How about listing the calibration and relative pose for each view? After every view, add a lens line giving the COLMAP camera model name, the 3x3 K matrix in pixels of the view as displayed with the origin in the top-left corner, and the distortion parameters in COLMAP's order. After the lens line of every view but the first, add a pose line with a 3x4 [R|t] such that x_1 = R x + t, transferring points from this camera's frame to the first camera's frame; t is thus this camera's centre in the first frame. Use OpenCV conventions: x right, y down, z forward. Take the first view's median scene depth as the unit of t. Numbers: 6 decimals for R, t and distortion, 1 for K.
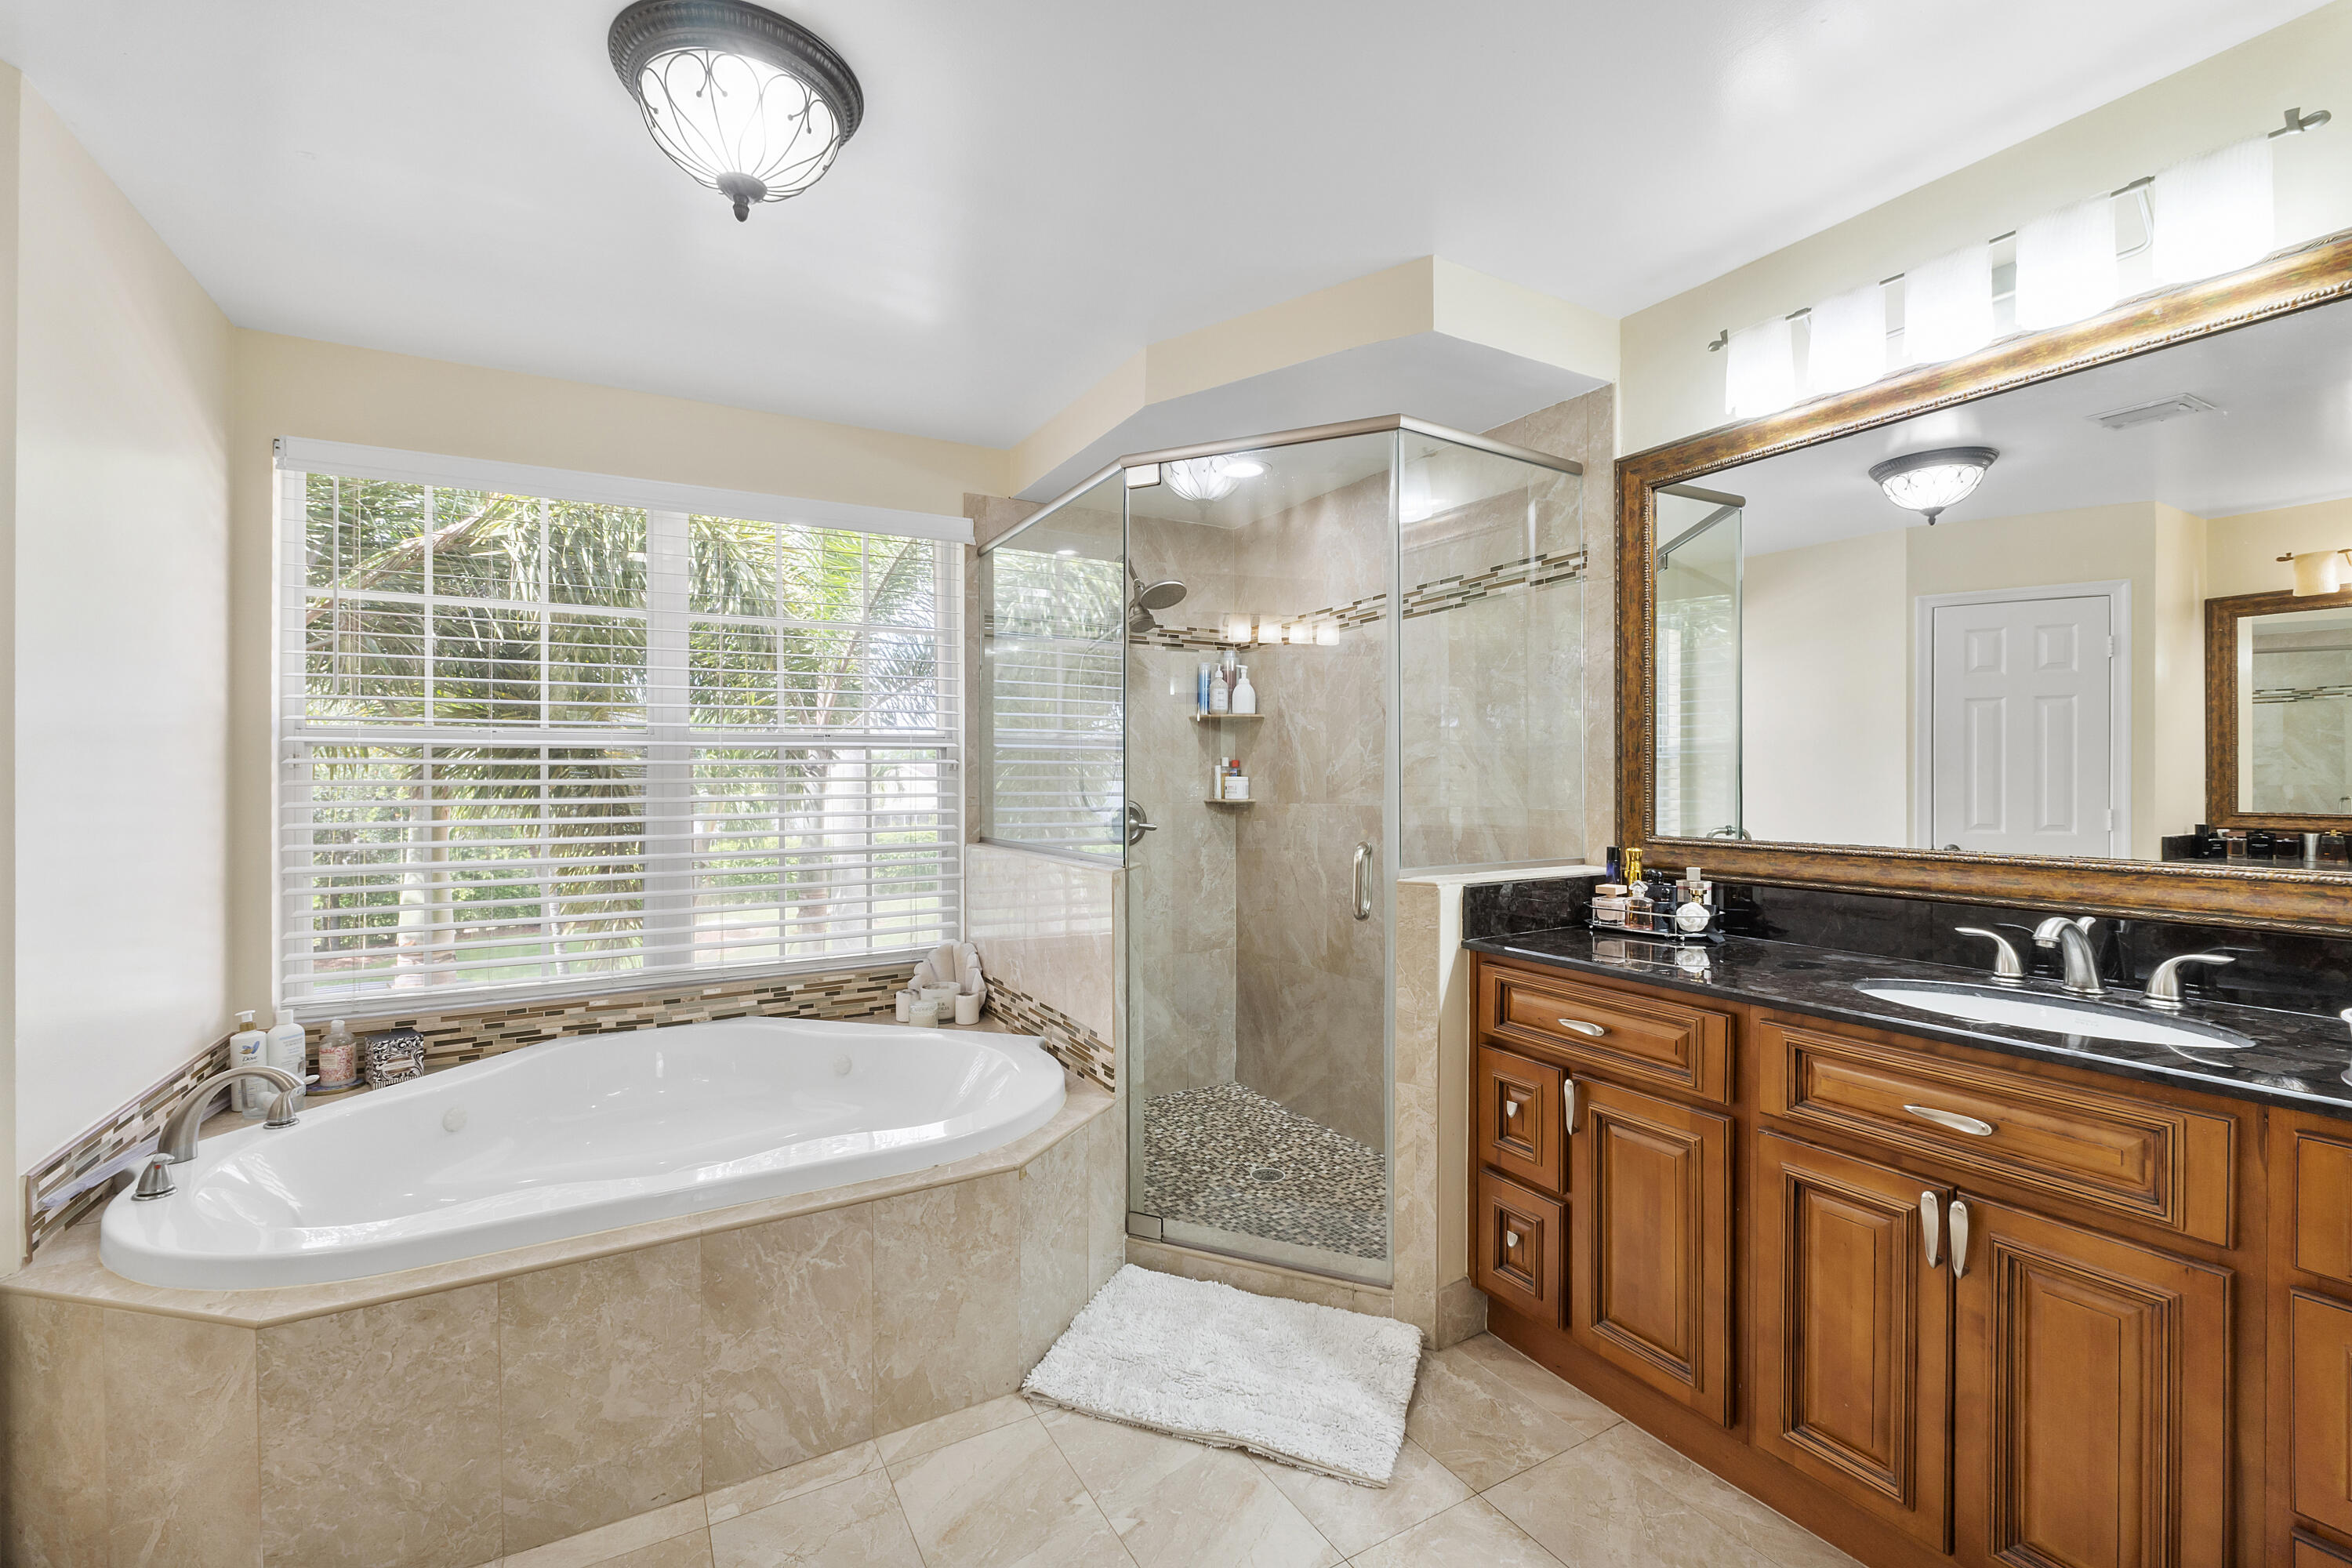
lens RADIAL K [[996.7, 0, 1169.0], [0, 996.7, 778.8], [0, 0, 1]] dist [-0.003208, -0.000421]
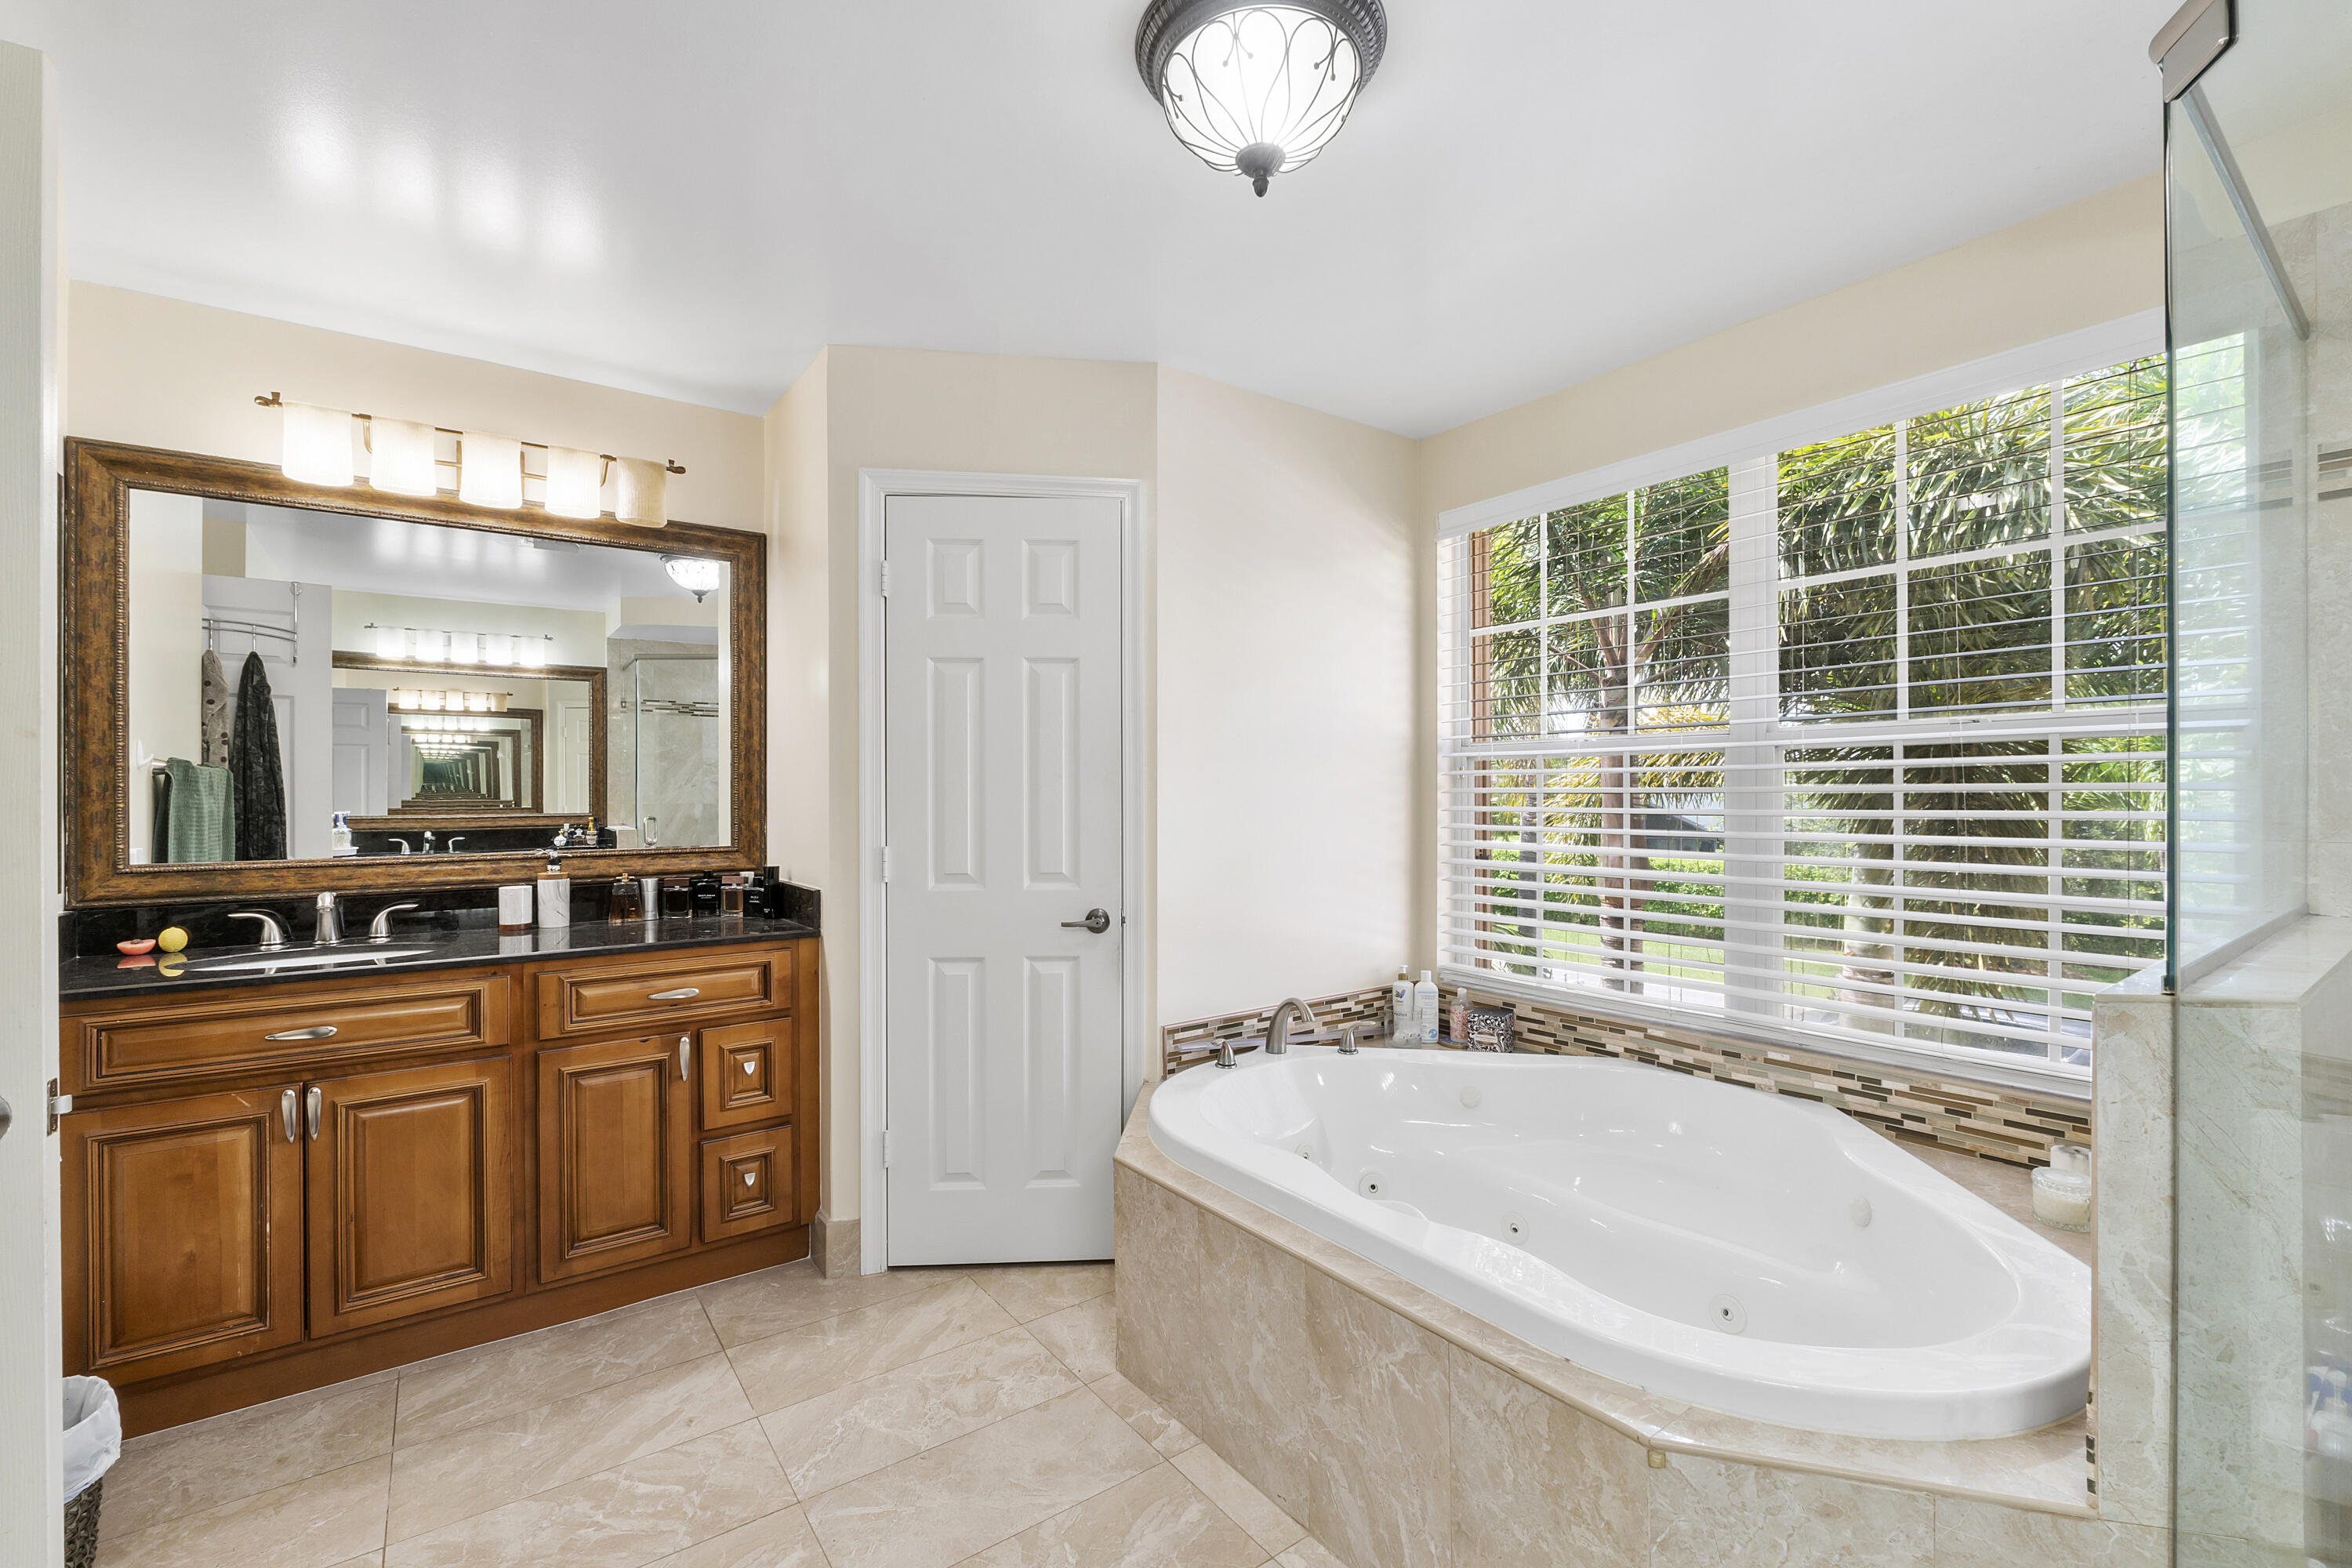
lens RADIAL K [[997.9, 0, 1171.4], [0, 997.9, 788.3], [0, 0, 1]] dist [-0.002546, -0.000257]
pose [[0.118875, 0.001440, -0.992908, 0.315421], [0.002114, 0.999996, 0.001703, -0.001081], [0.992907, -0.002301, 0.118871, 0.507491]]
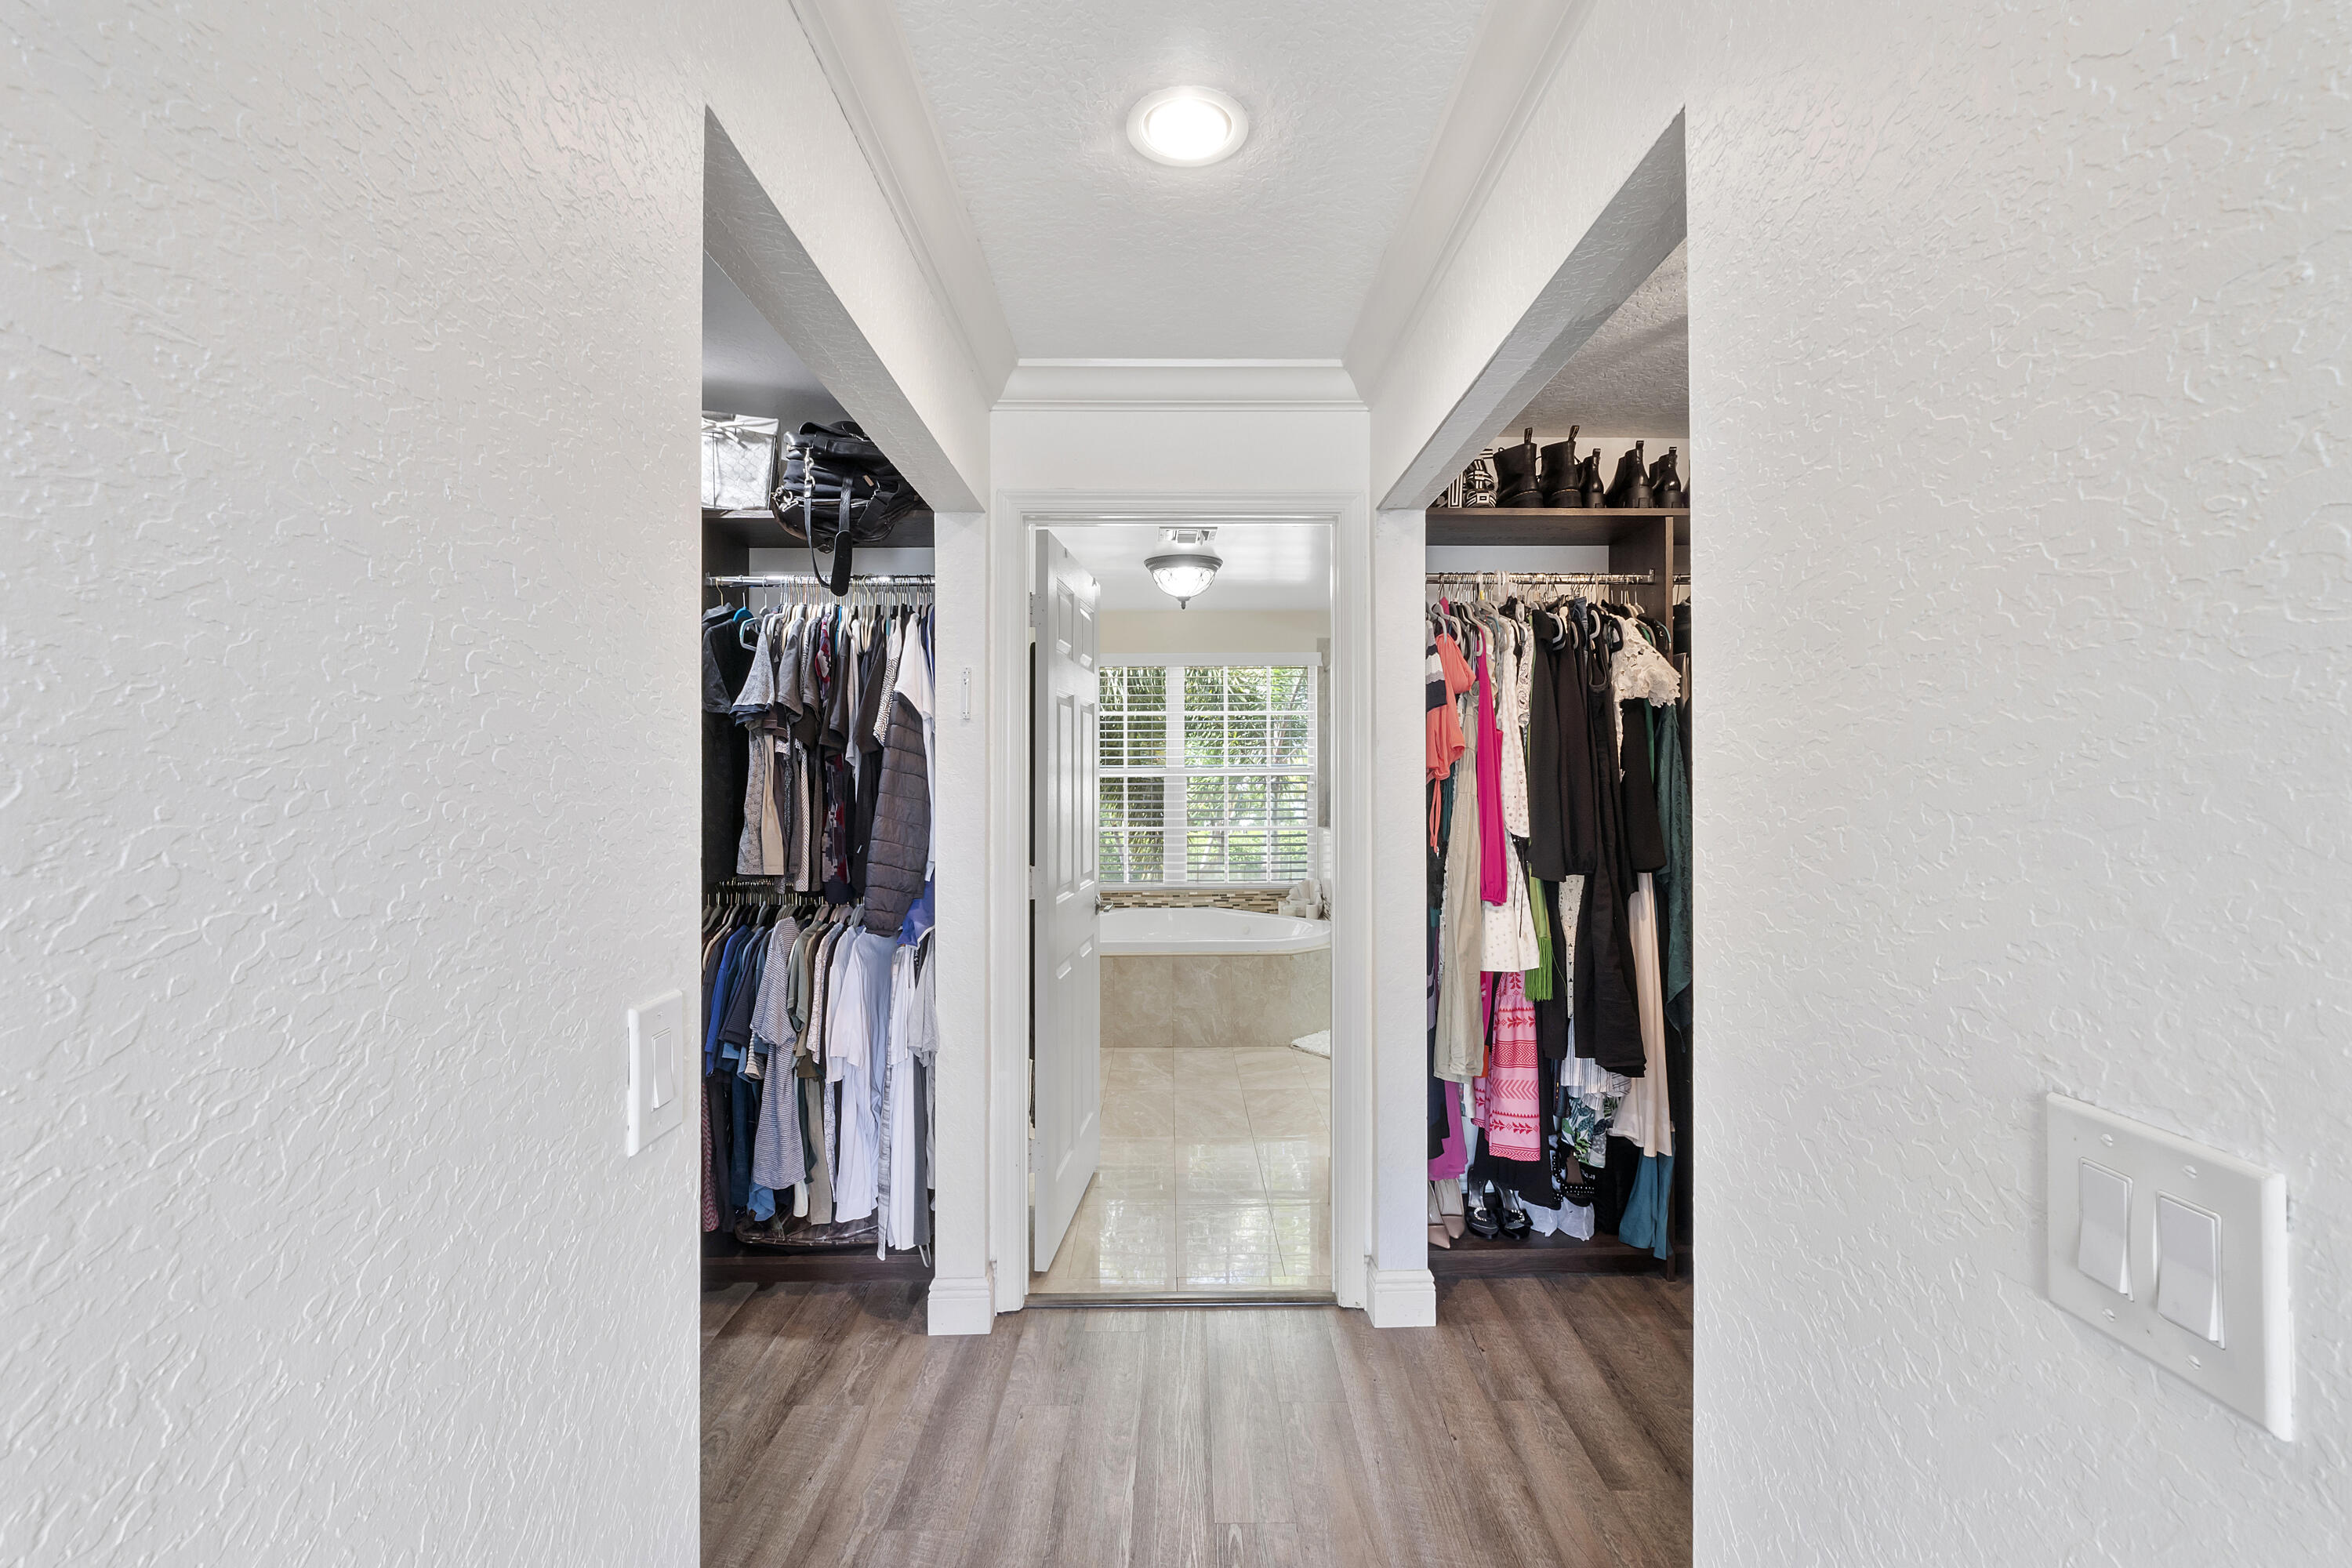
lens RADIAL K [[1011.1, 0, 1165.5], [0, 1011.1, 769.7], [0, 0, 1]] dist [-0.002141, -0.000262]
pose [[0.869625, -0.000758, -0.493712, 0.640770], [-0.000535, 0.999997, -0.002477, -0.048941], [0.493713, 0.002419, 0.869622, -1.042480]]
